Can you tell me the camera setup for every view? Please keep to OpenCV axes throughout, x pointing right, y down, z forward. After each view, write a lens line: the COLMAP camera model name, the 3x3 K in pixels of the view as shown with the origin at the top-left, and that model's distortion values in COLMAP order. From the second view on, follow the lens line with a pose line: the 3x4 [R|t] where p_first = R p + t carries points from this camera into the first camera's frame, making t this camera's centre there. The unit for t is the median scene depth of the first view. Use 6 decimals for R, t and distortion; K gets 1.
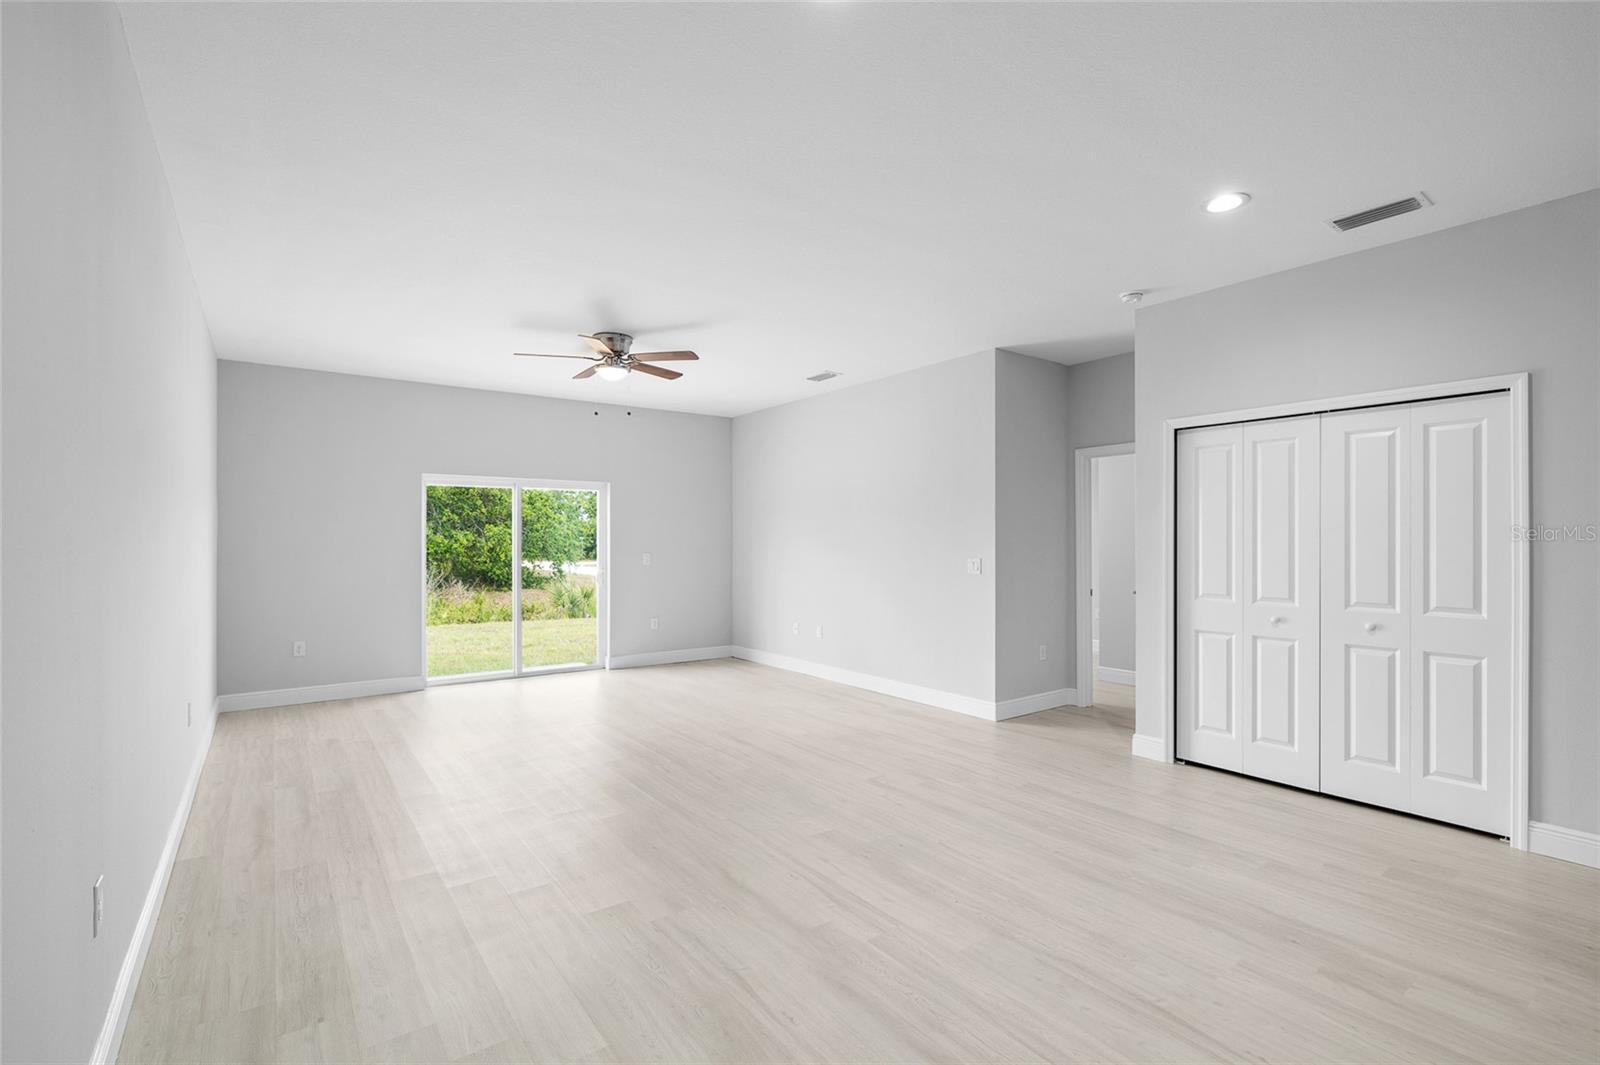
lens RADIAL K [[720.4, 0, 800.0], [0, 720.4, 532.5], [0, 0, 1]] dist [-0.003431, 0.000200]
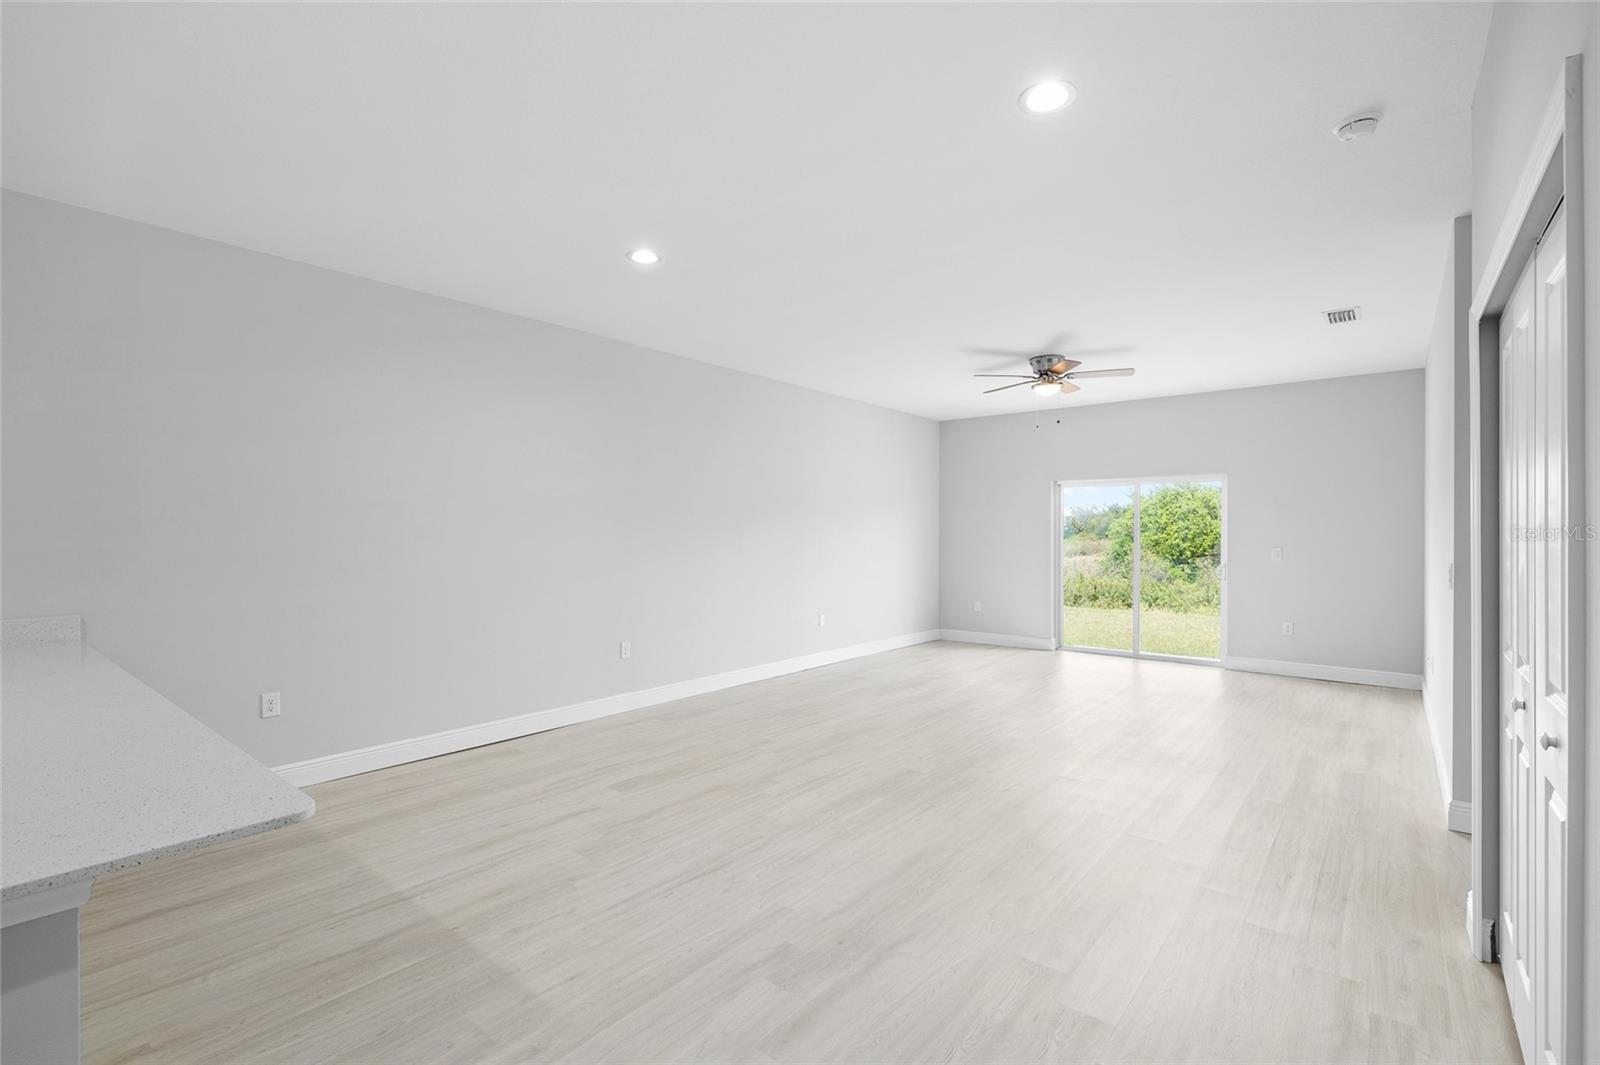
lens RADIAL K [[720.4, 0, 800.0], [0, 720.4, 532.5], [0, 0, 1]] dist [-0.003431, 0.000200]
pose [[0.241933, -0.000801, -0.970293, 0.766818], [0.011696, 0.999929, 0.002091, 0.001476], [0.970223, -0.011855, 0.241925, 0.334492]]
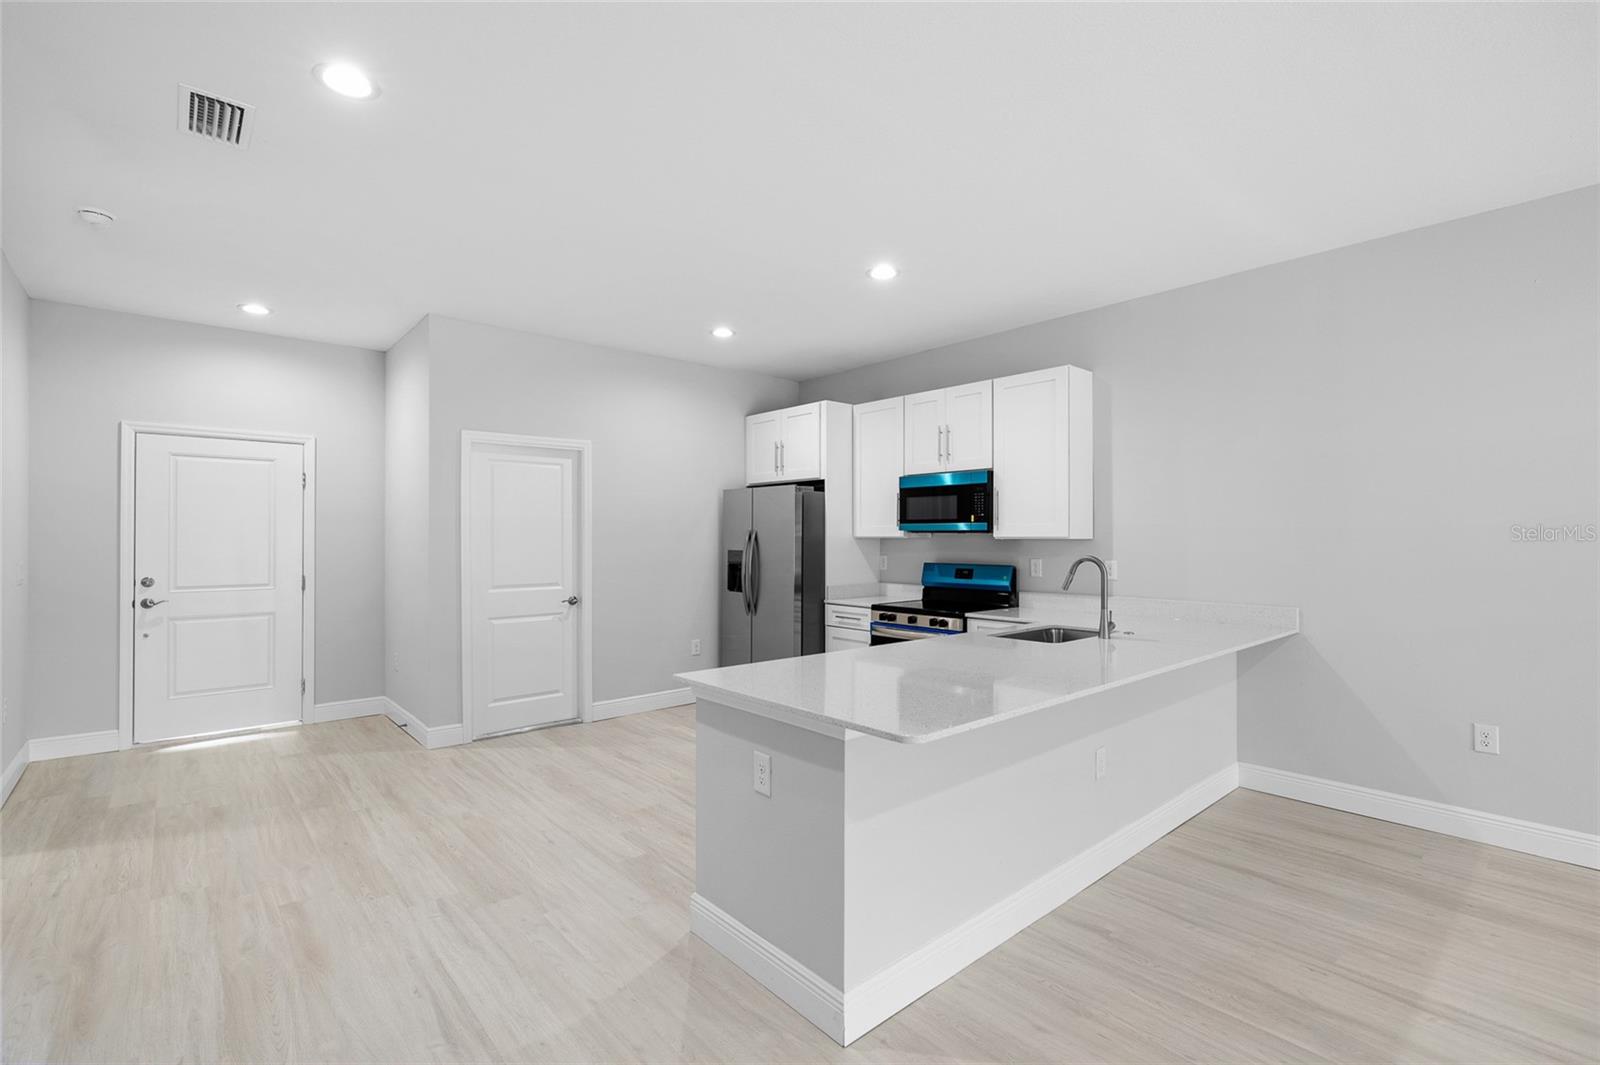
lens RADIAL K [[720.4, 0, 800.0], [0, 720.4, 532.5], [0, 0, 1]] dist [-0.003431, 0.000200]
pose [[-0.996413, 0.000304, -0.084623, 0.568733], [0.001788, 0.999846, -0.017466, 0.002665], [0.084605, -0.017554, -0.996260, 0.567546]]
